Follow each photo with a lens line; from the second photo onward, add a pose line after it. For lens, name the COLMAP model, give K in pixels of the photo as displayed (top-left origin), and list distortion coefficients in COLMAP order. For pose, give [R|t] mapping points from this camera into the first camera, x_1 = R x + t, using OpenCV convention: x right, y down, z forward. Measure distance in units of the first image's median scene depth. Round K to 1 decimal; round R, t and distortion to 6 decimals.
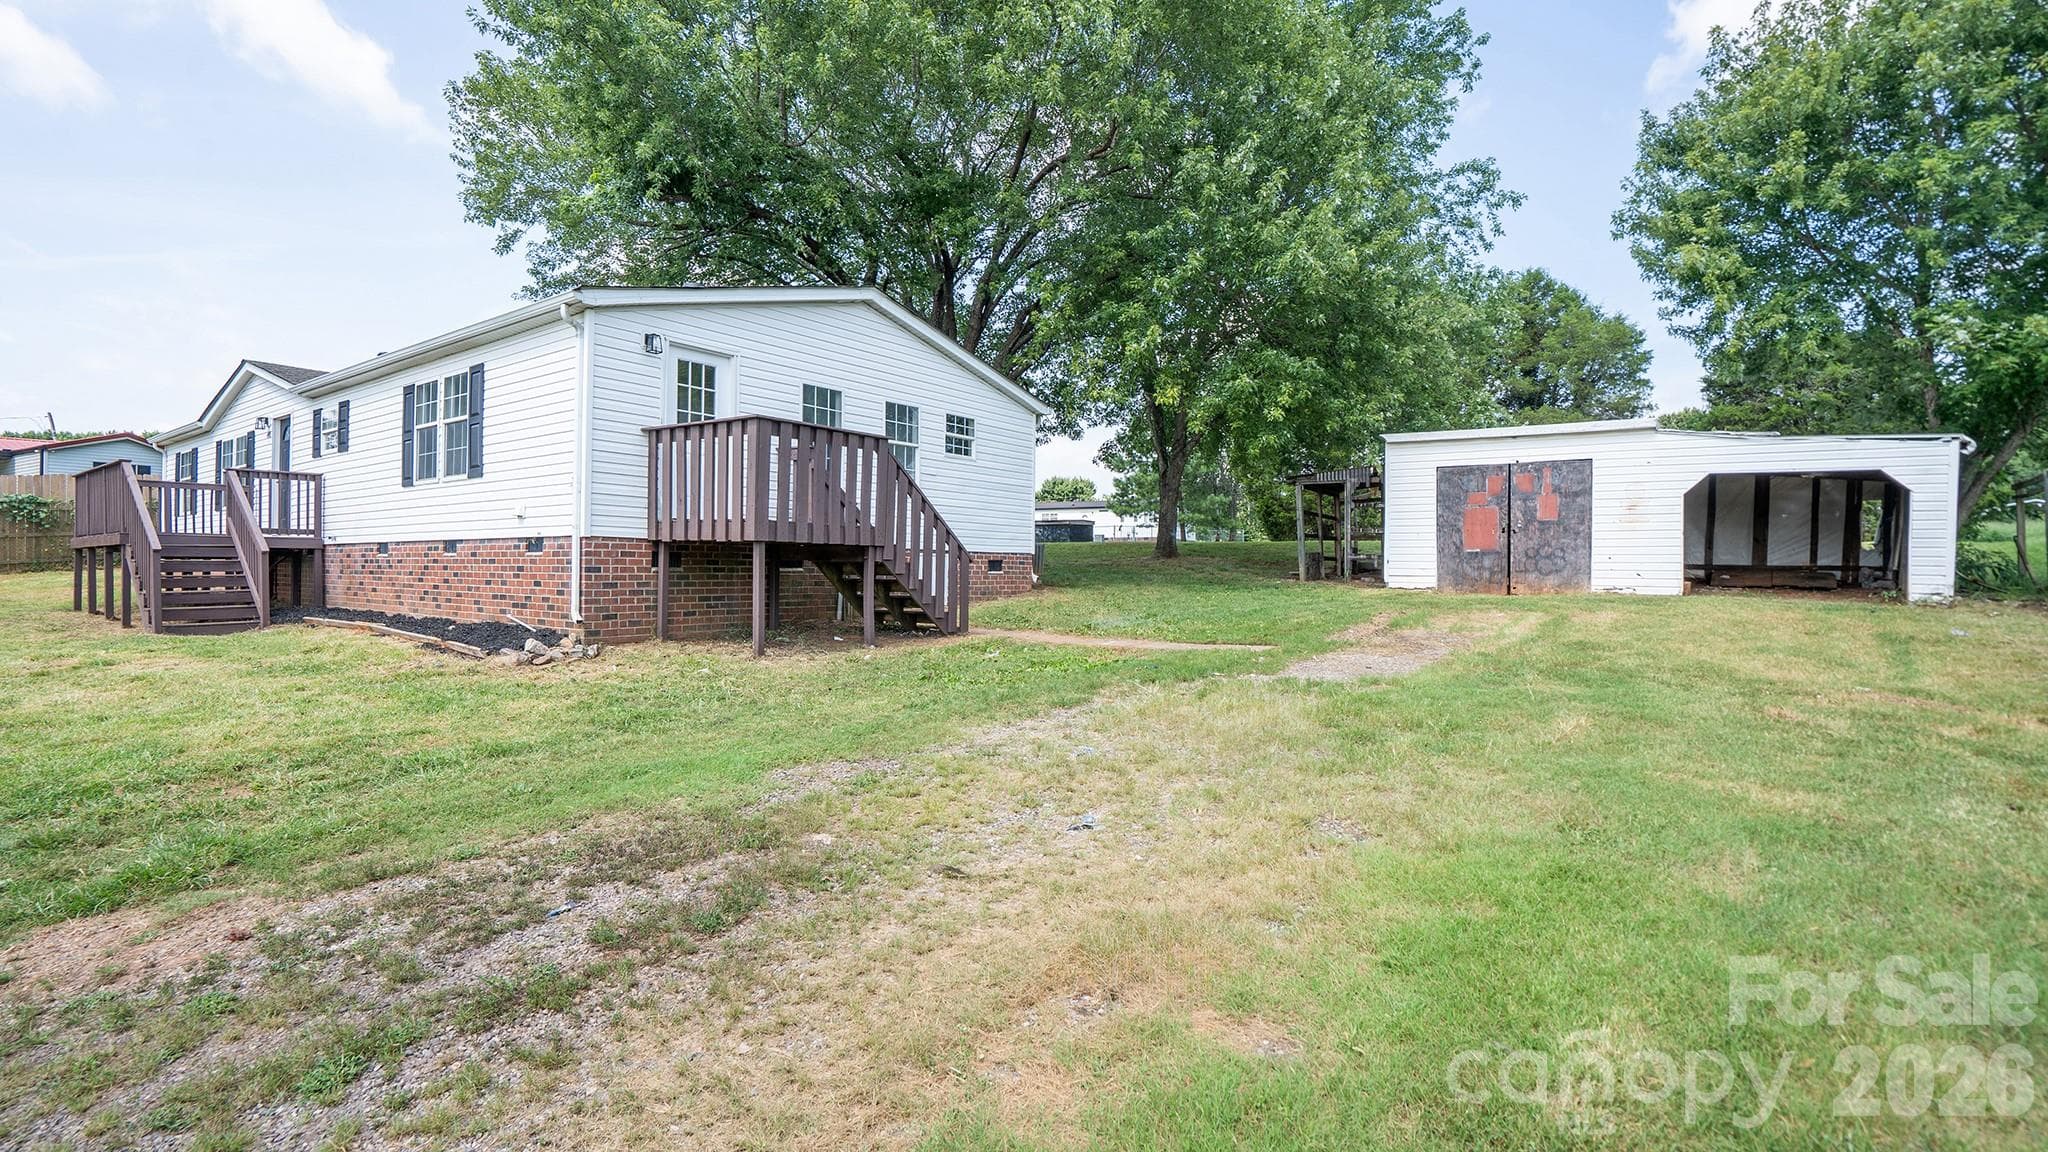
lens RADIAL K [[954.9, 0, 999.8], [0, 954.9, 576.5], [0, 0, 1]] dist [-0.076211, 0.031169]
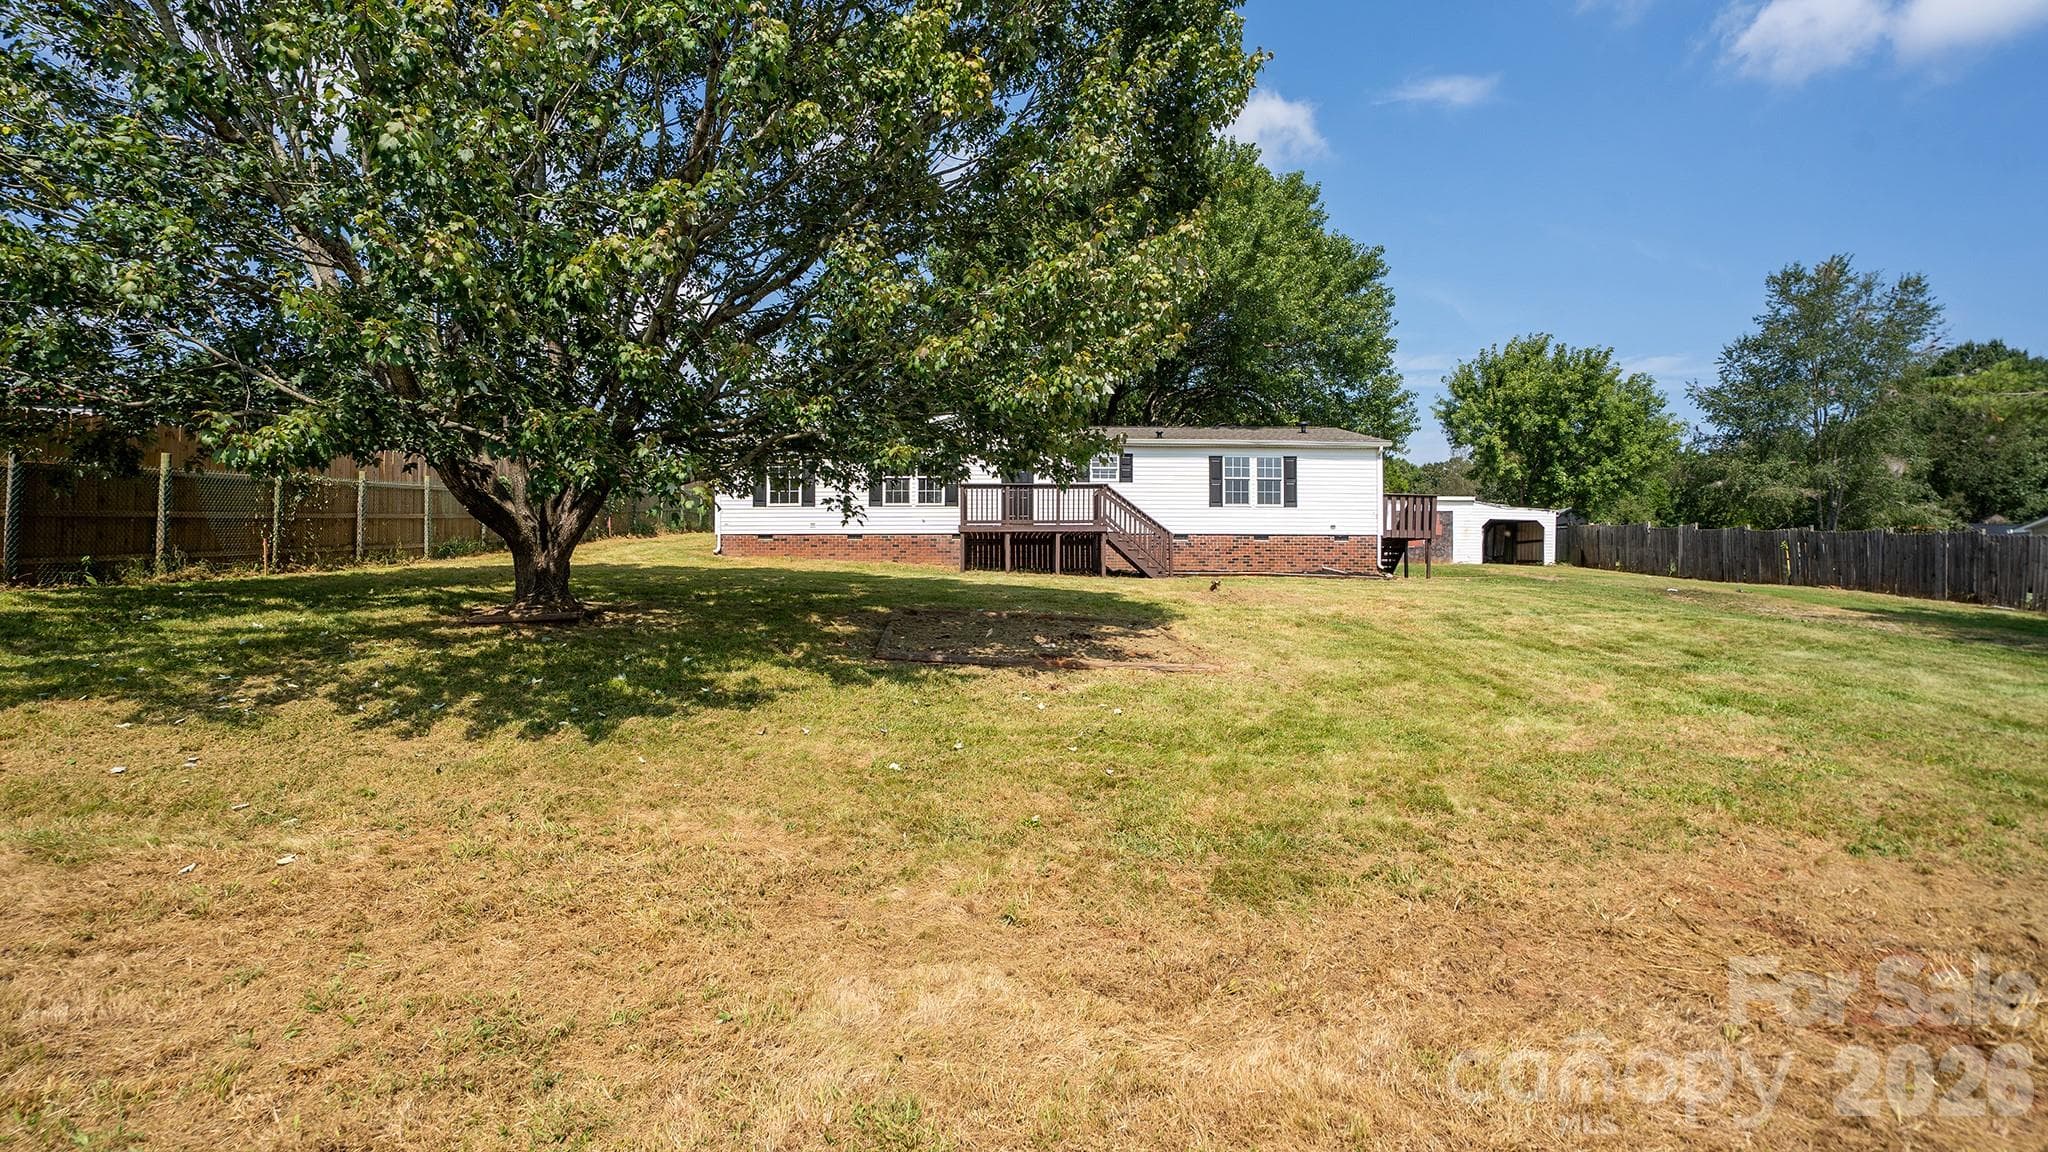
lens RADIAL K [[954.9, 0, 999.8], [0, 954.9, 576.5], [0, 0, 1]] dist [-0.076211, 0.031169]
pose [[0.816116, -0.005133, 0.577866, -1.749734], [0.007517, 0.999970, -0.001734, 0.043911], [-0.577840, 0.005759, 0.816130, -0.350812]]
